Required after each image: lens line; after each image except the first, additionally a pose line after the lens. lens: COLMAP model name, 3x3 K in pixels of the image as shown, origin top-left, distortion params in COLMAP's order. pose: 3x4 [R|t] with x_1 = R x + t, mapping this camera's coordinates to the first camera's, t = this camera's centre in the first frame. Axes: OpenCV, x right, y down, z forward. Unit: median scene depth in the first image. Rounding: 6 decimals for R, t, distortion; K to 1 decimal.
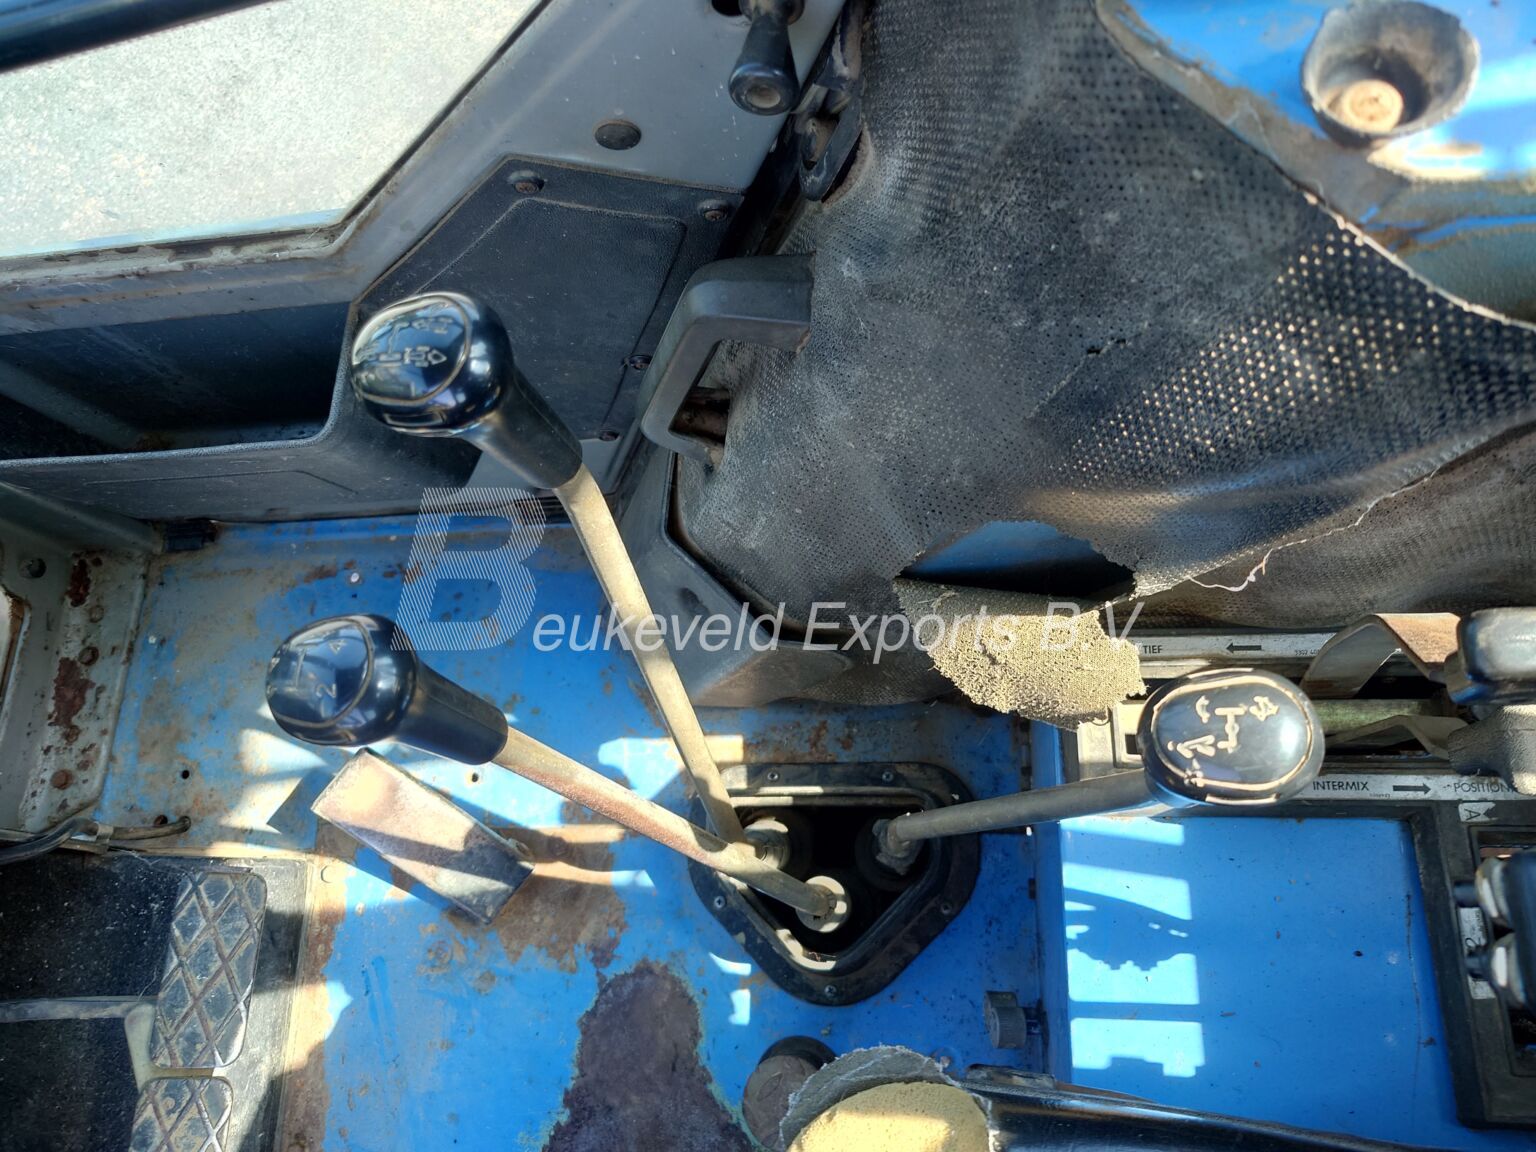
lens RADIAL K [[1070.0, 0, 769.0], [0, 1070.0, 578.9], [0, 0, 1]] dist [-0.008579, 0.004449]
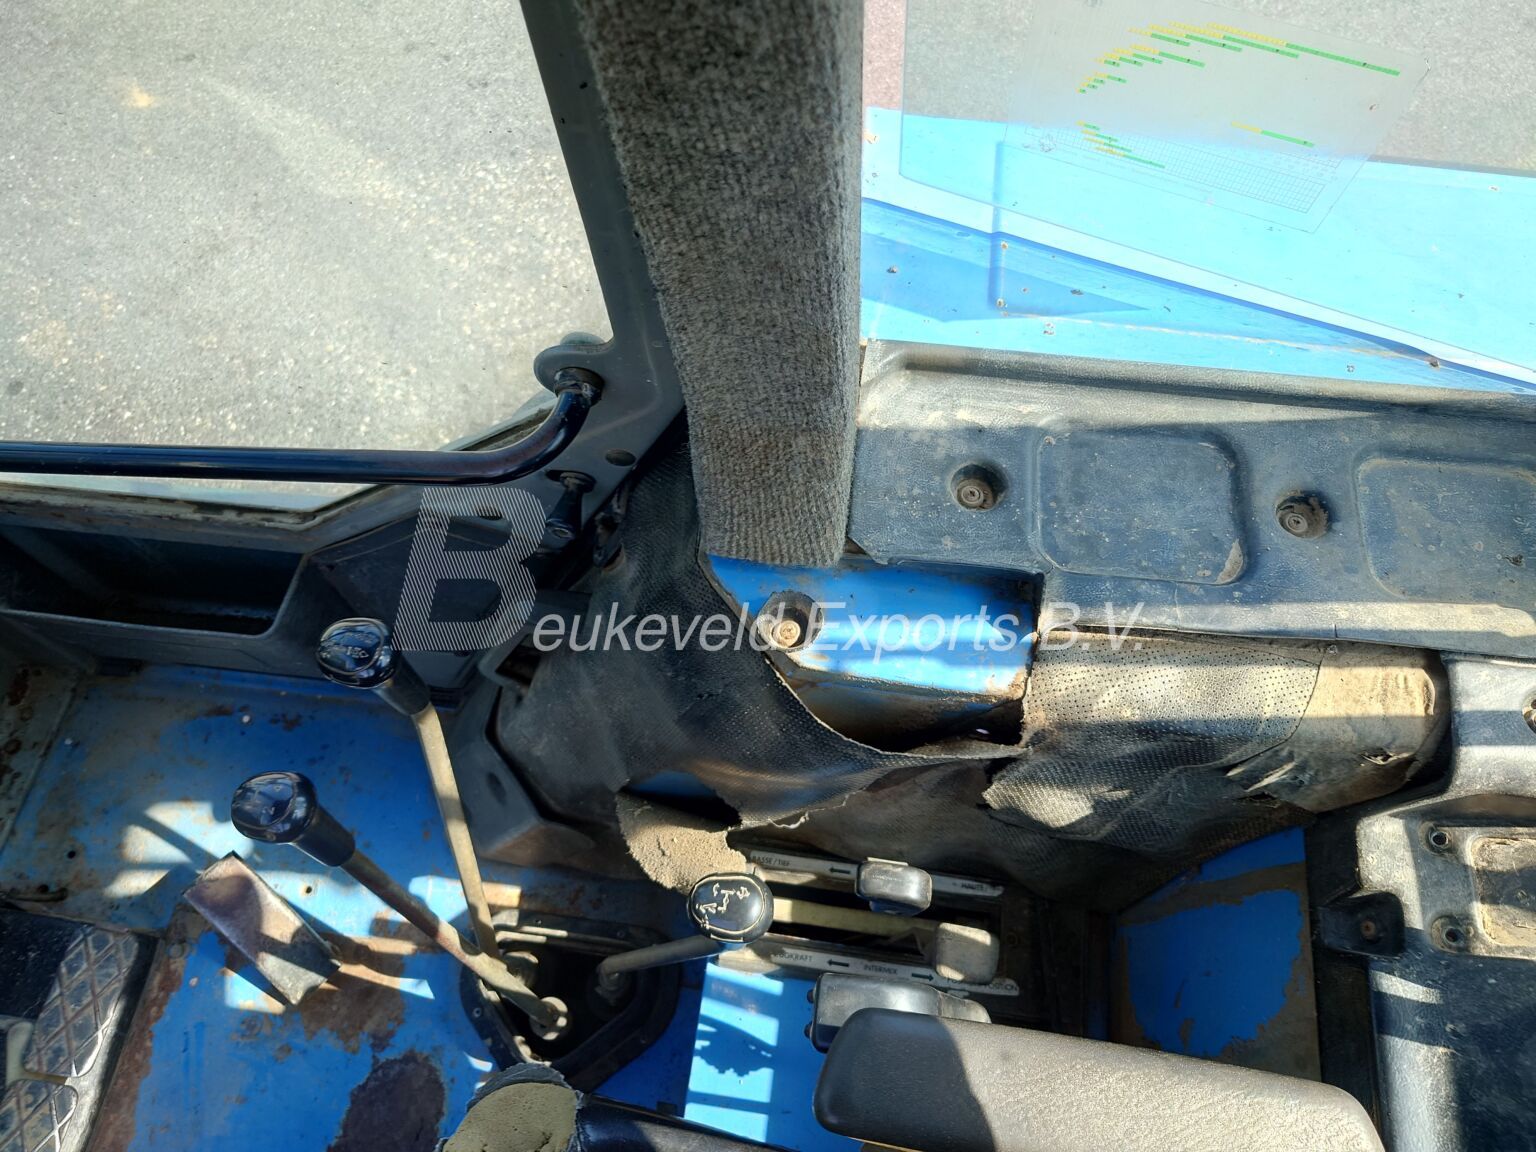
lens RADIAL K [[1155.2, 0, 768.9], [0, 1155.2, 581.0], [0, 0, 1]] dist [-0.025973, 0.042860]
pose [[0.981876, 0.170977, 0.081769, 0.110358], [-0.156562, 0.974874, -0.158462, -0.053133], [-0.106807, 0.142788, 0.983973, -0.570476]]
